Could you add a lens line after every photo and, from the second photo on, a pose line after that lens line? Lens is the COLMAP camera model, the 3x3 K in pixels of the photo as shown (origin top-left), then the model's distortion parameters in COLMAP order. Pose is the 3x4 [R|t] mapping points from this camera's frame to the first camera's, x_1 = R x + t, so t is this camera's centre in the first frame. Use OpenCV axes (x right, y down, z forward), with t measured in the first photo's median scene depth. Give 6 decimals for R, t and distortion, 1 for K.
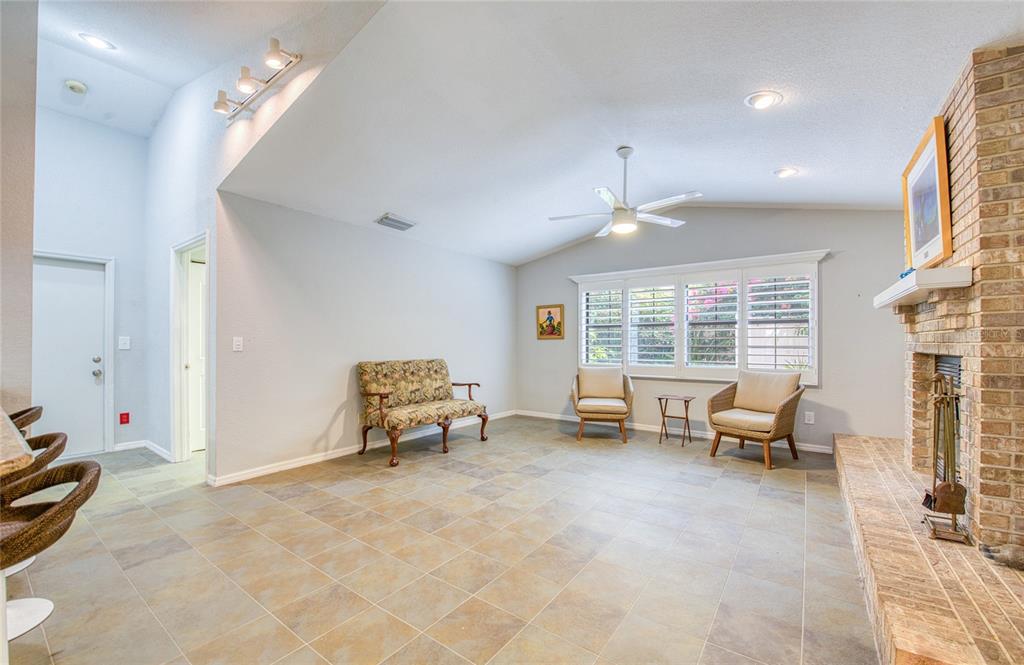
lens RADIAL K [[408.3, 0, 508.1], [0, 408.3, 340.6], [0, 0, 1]] dist [-0.015102, -0.000398]
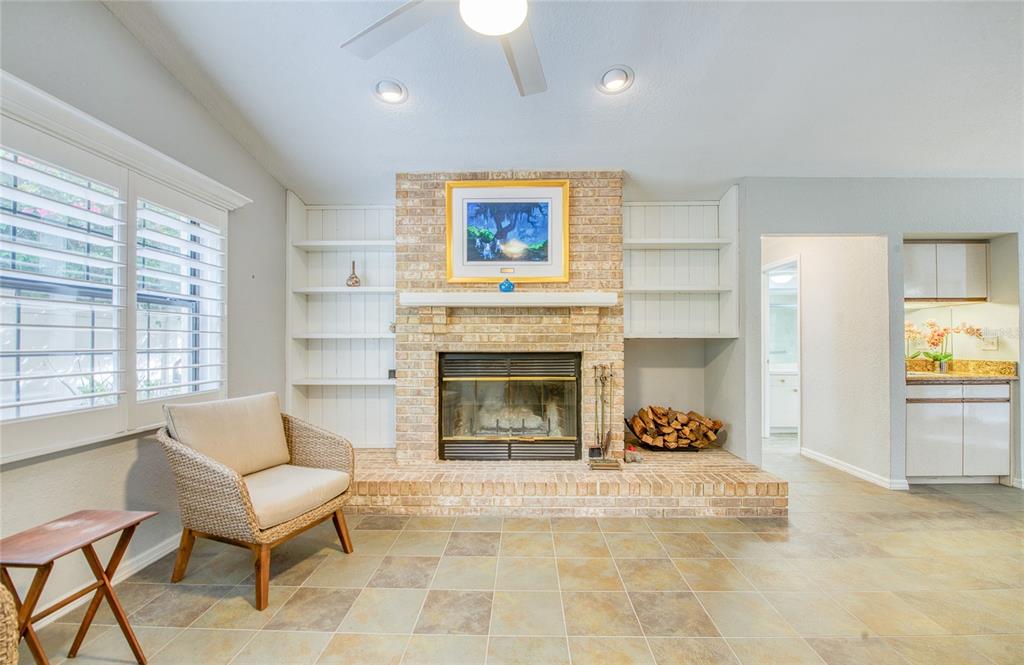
lens RADIAL K [[429.5, 0, 513.3], [0, 429.5, 333.8], [0, 0, 1]] dist [-0.016976, 0.000637]
pose [[-0.583235, 0.014512, 0.812174, -0.022430], [-0.004815, 0.999761, -0.021322, 0.005362], [-0.812289, -0.016346, -0.583026, 1.323448]]
